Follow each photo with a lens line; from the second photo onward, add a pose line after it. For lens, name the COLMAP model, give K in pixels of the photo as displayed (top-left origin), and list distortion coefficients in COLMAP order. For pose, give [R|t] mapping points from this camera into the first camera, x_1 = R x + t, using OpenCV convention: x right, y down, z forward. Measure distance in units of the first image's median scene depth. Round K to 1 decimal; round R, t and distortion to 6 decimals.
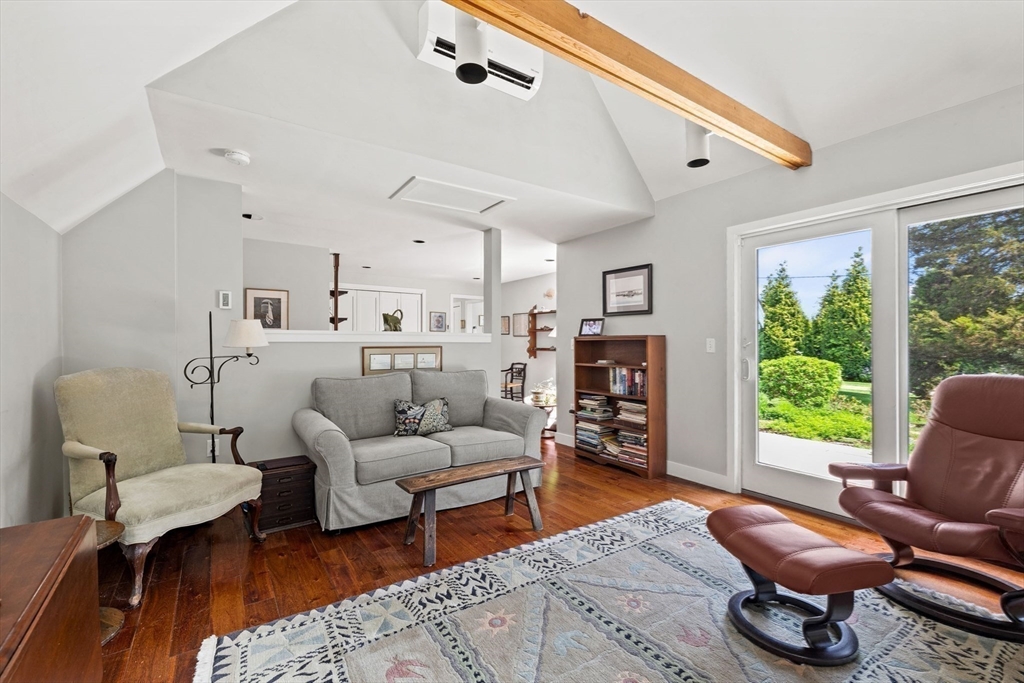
lens RADIAL K [[427.4, 0, 512.0], [0, 427.4, 341.5], [0, 0, 1]] dist [0.002090, 0.000201]
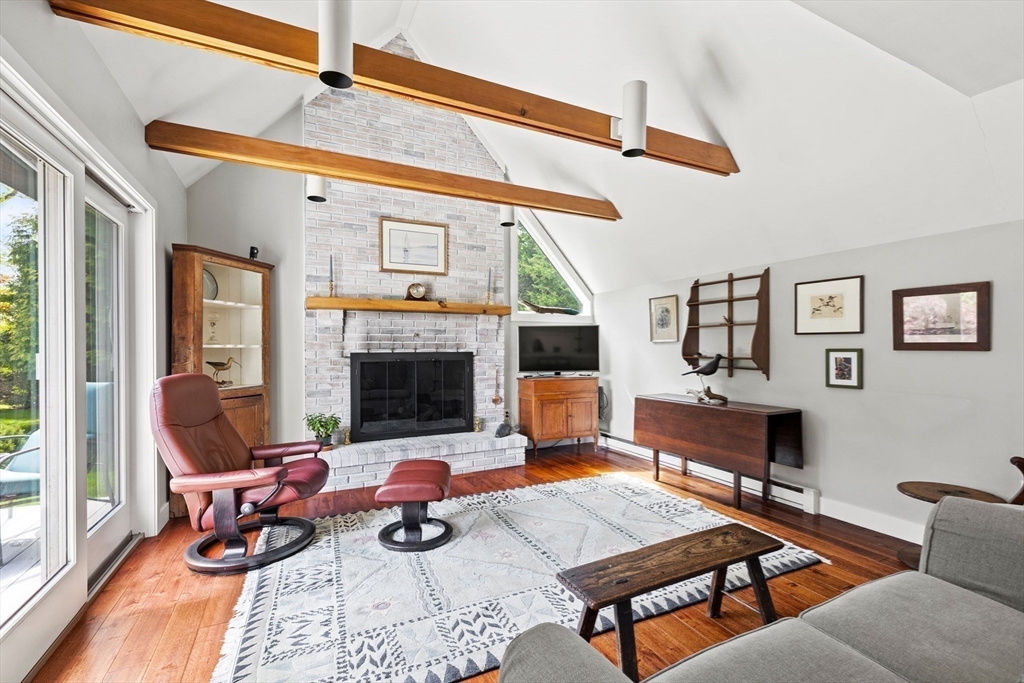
lens RADIAL K [[427.4, 0, 512.0], [0, 427.4, 341.5], [0, 0, 1]] dist [0.002090, 0.000201]
pose [[-0.988117, 0.003967, 0.153649, 0.056856], [0.002792, 0.999965, -0.007862, -0.000827], [-0.153675, -0.007339, -0.988094, 1.713338]]
